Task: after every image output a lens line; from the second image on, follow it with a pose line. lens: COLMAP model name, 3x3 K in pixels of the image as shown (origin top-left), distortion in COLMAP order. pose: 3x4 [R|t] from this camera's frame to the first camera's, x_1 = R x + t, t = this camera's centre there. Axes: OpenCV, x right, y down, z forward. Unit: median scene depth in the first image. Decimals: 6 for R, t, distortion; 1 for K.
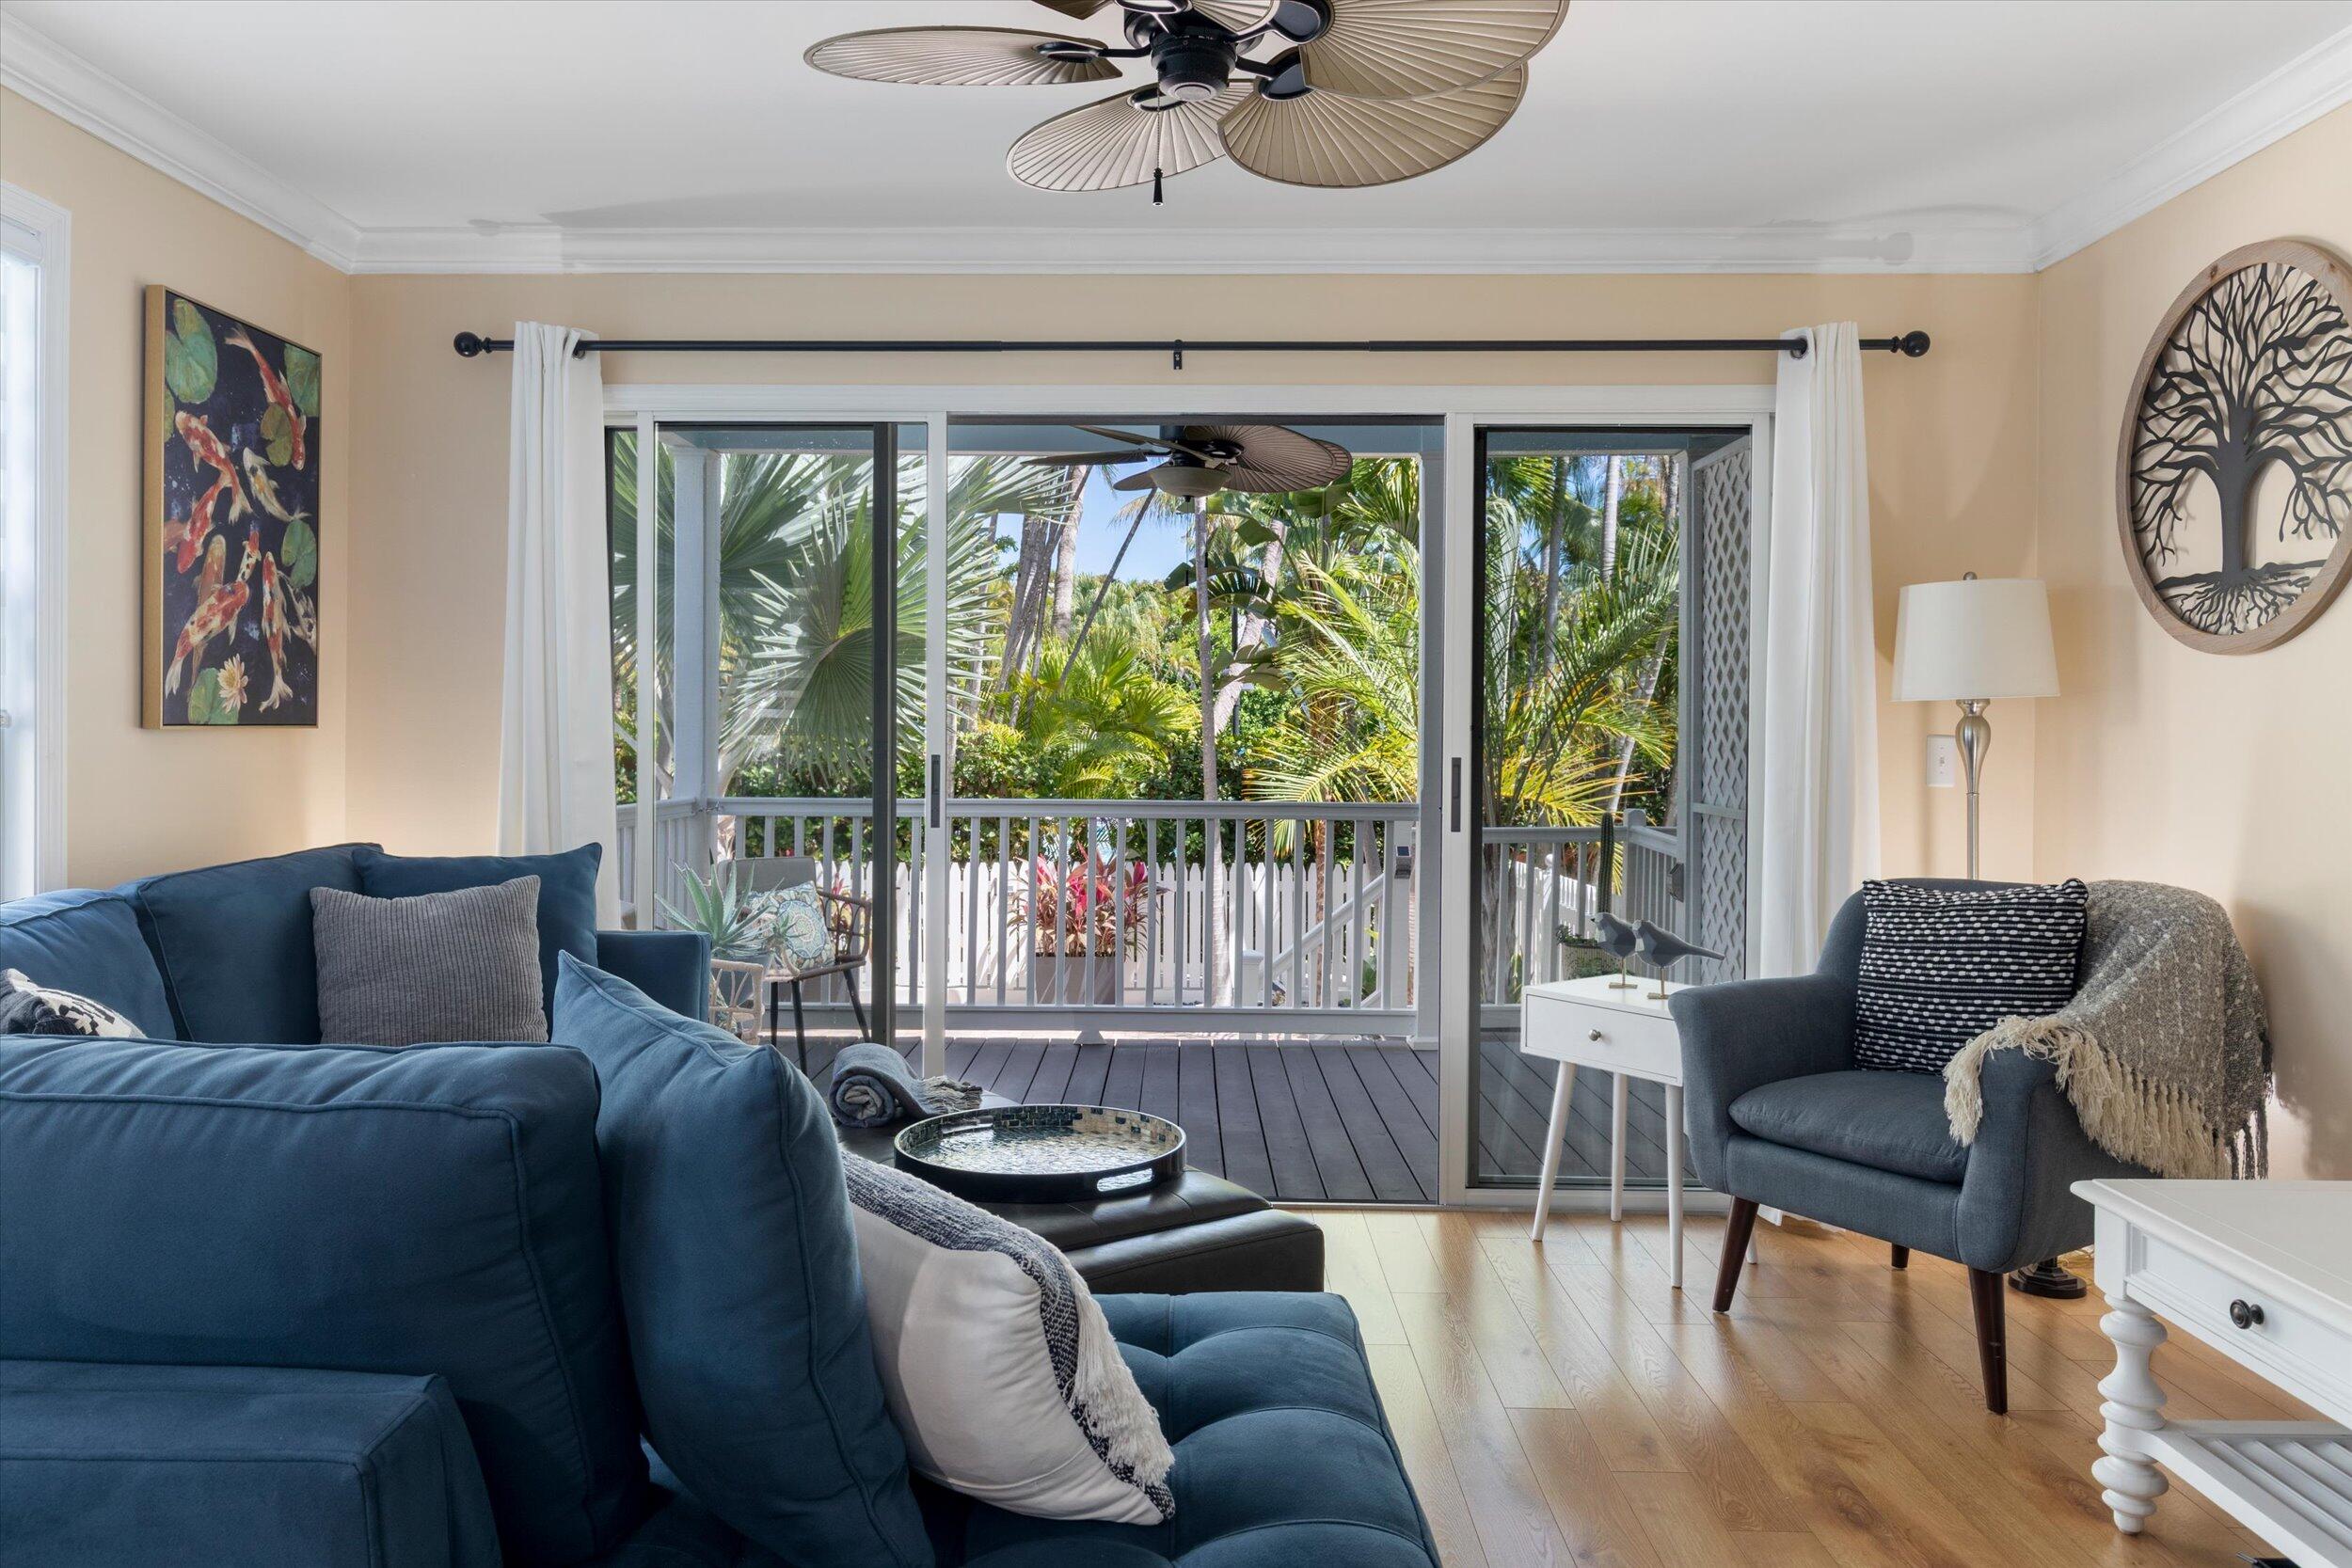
lens RADIAL K [[1590.2, 0, 1141.8], [0, 1590.2, 751.5], [0, 0, 1]] dist [0.000379, 0.002321]
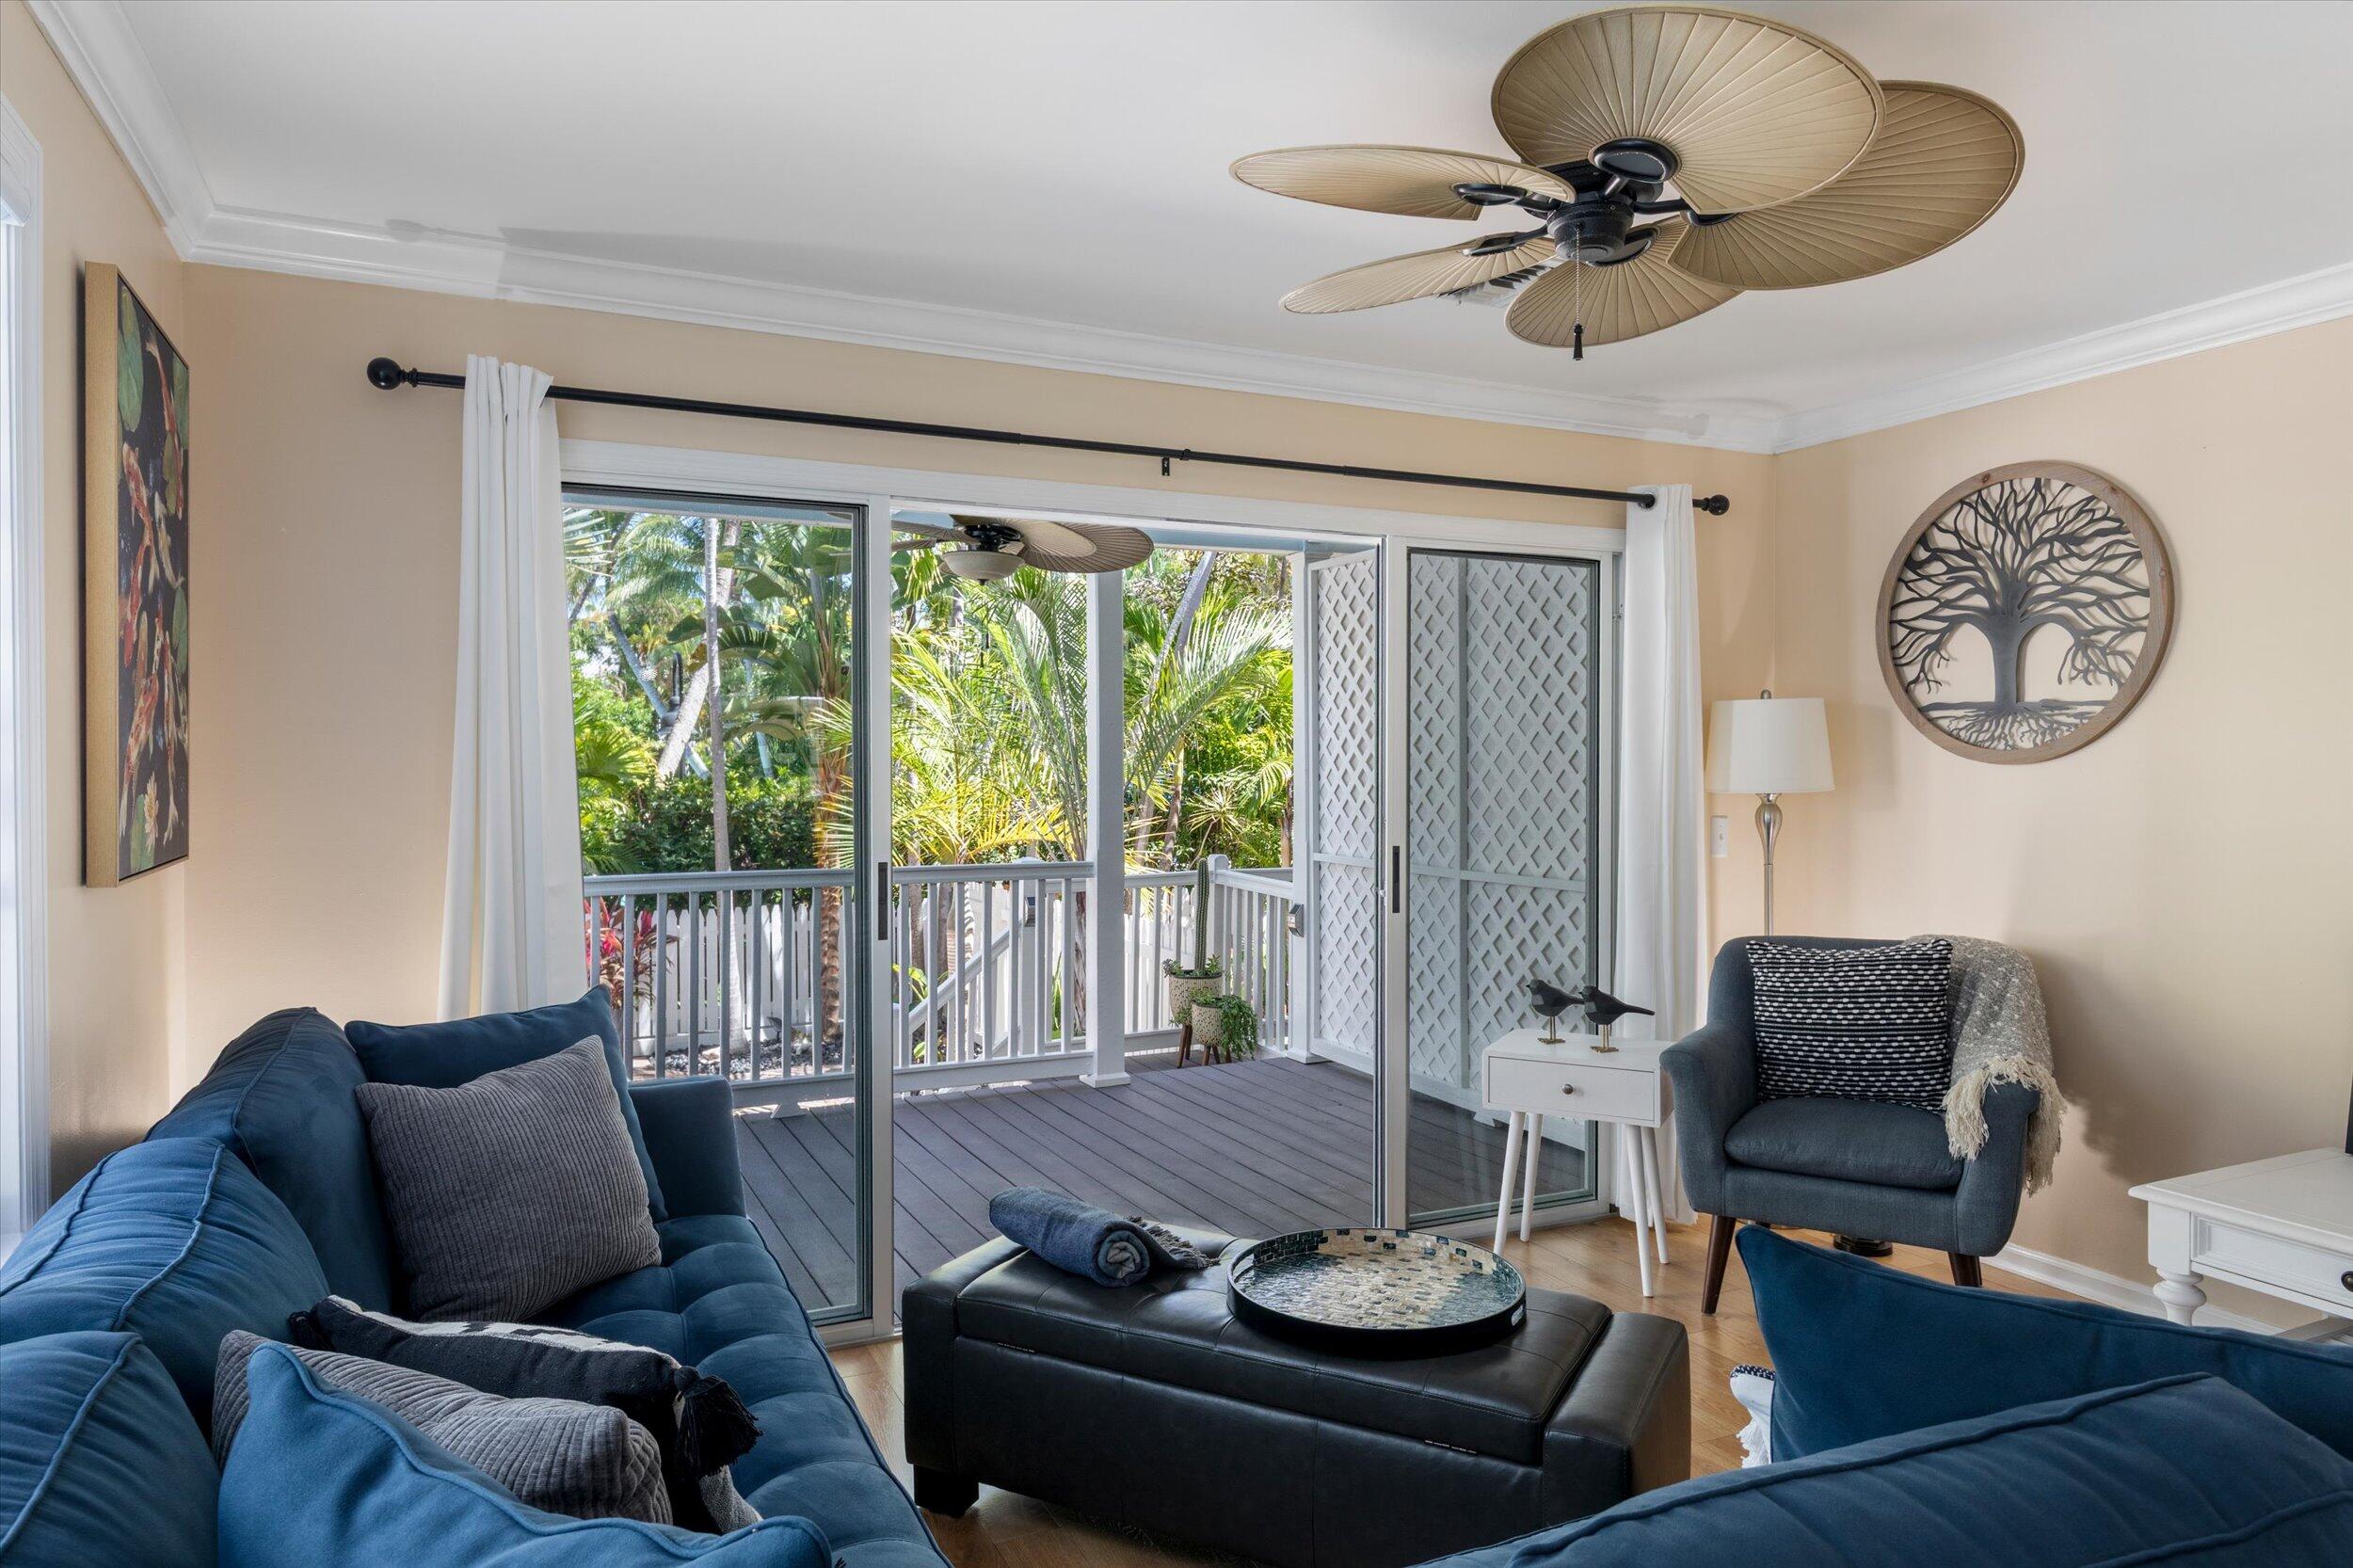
lens RADIAL K [[1433.6, 0, 1135.0], [0, 1433.6, 781.0], [0, 0, 1]] dist [0.003529, -0.000072]
pose [[0.898315, -0.013735, 0.439137, -0.460187], [0.012163, 0.999906, 0.006393, -0.056809], [-0.439184, -0.000402, 0.898397, 0.206238]]
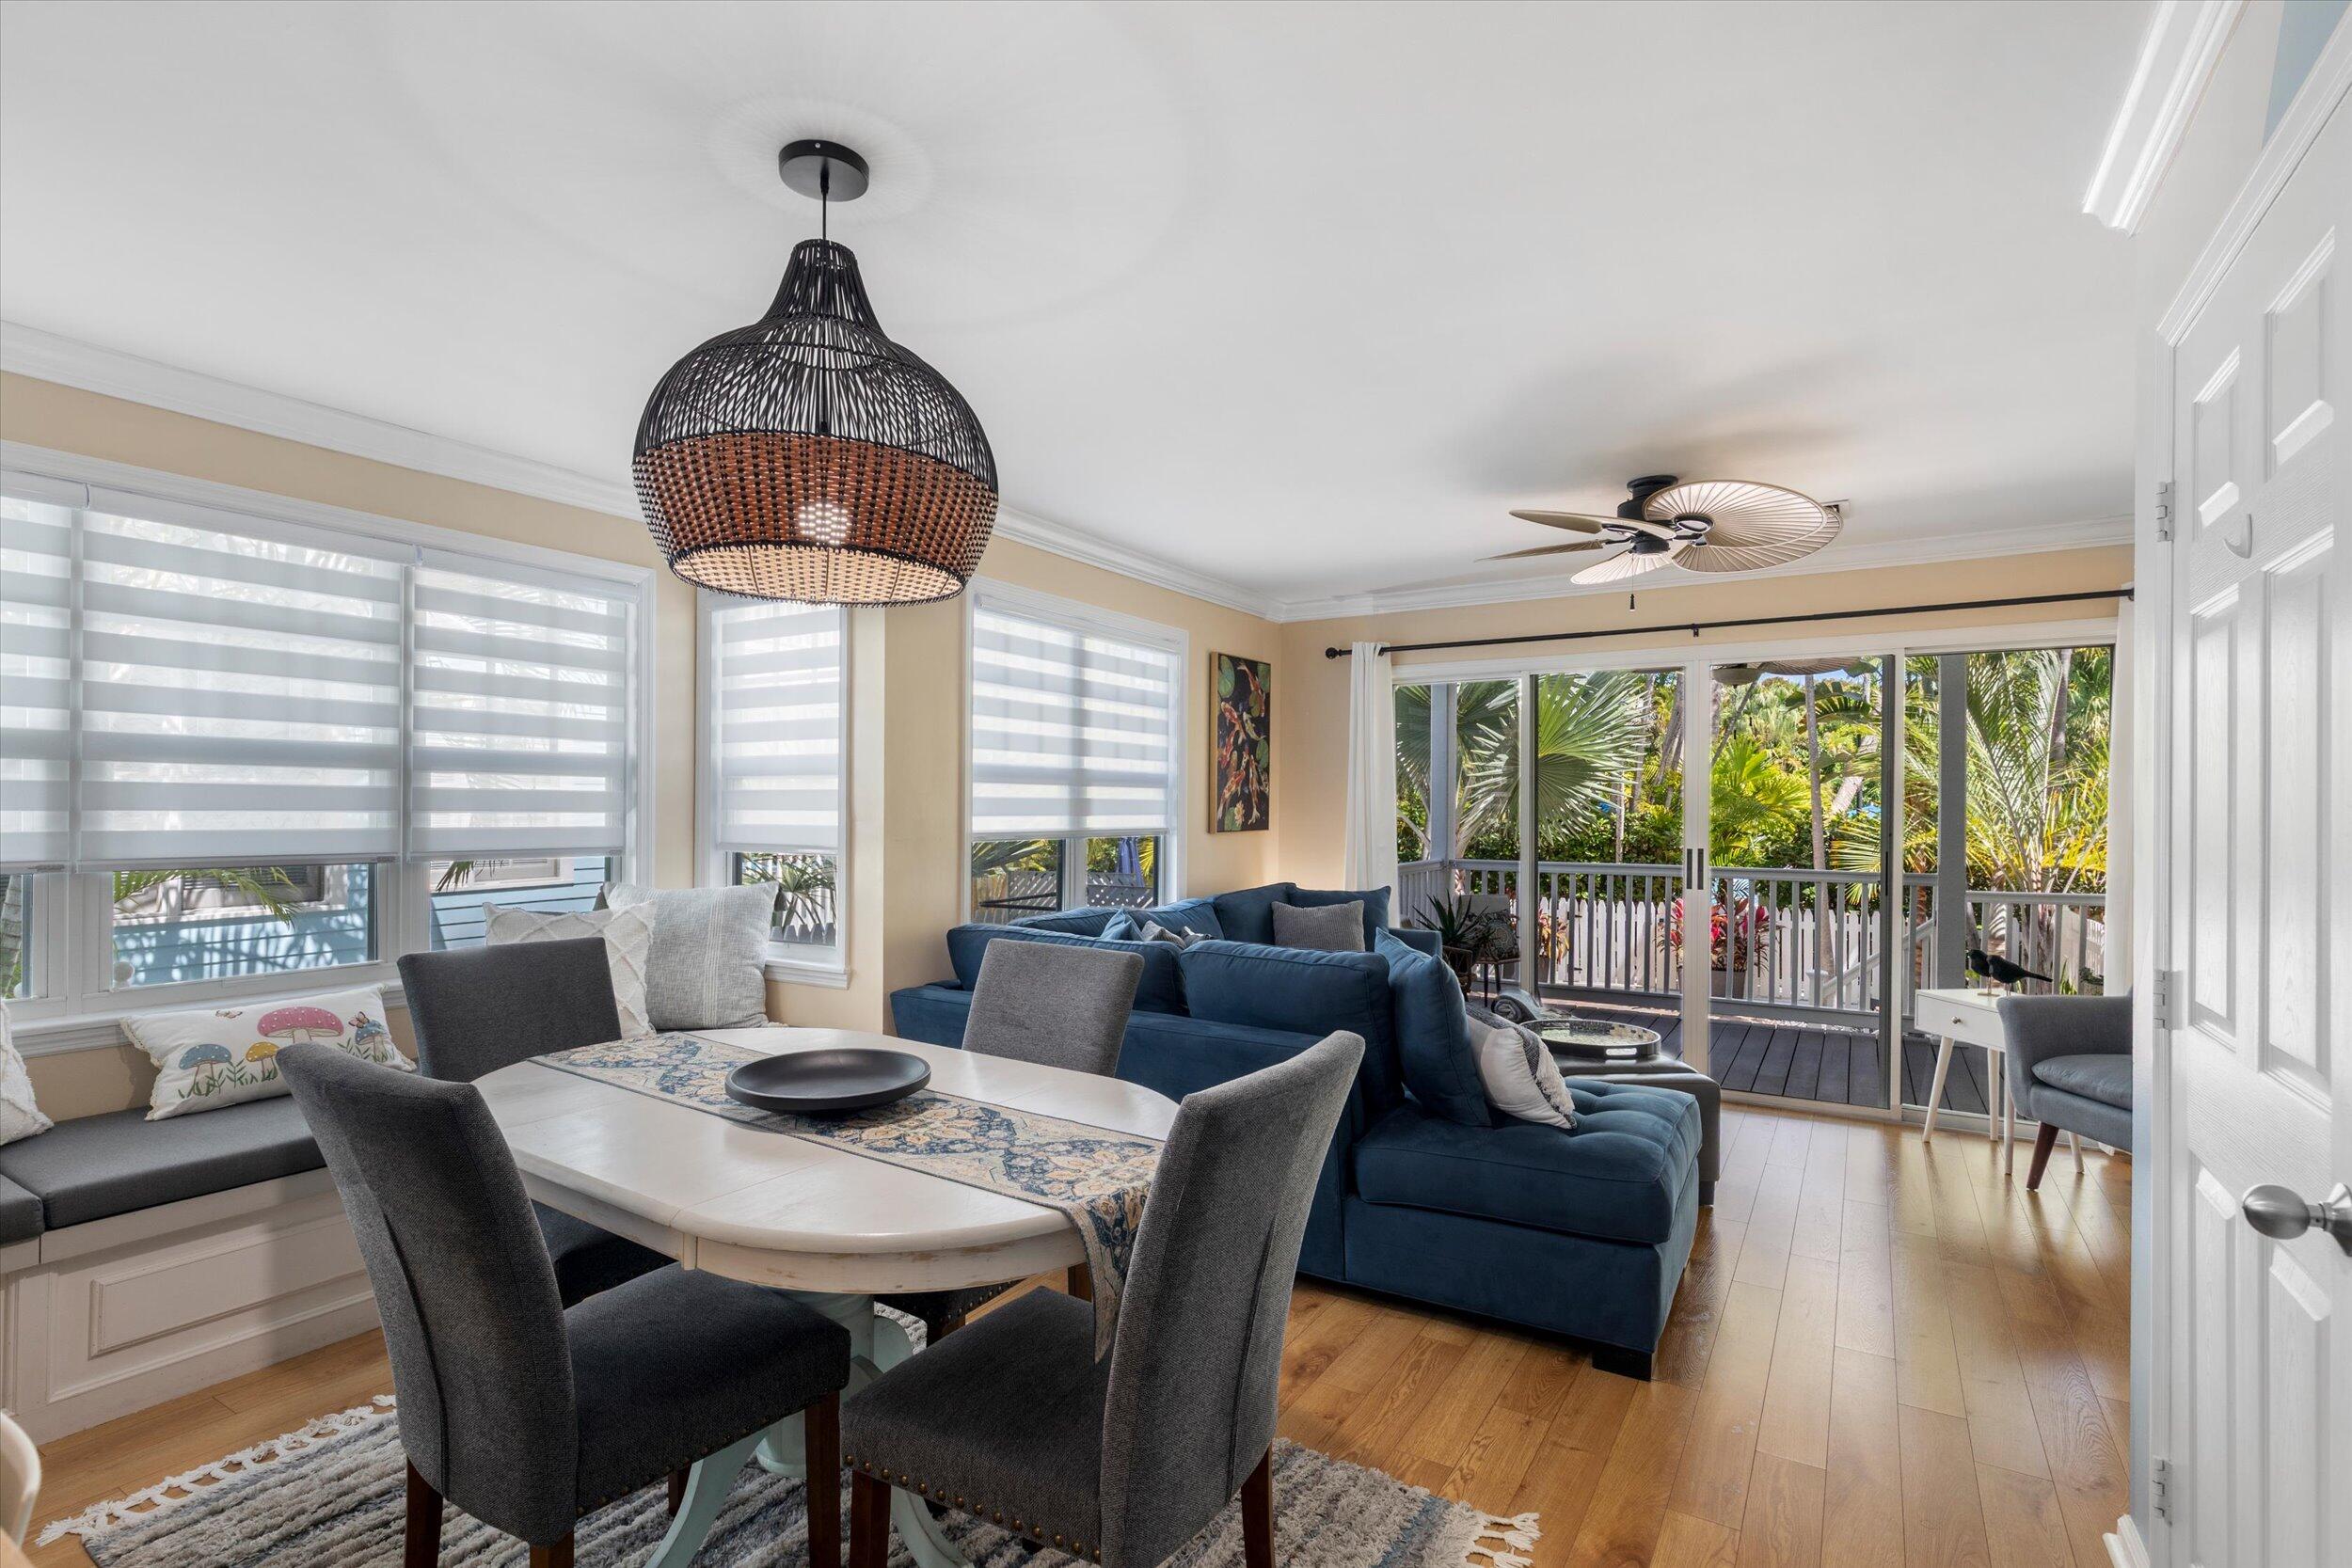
lens RADIAL K [[1108.3, 0, 1161.9], [0, 1108.3, 810.5], [0, 0, 1]] dist [0.001786, 0.000066]
pose [[0.861234, -0.000683, -0.508208, 0.162601], [-0.001536, 0.999991, -0.003947, -0.040589], [0.508206, 0.004180, 0.861225, -0.470665]]
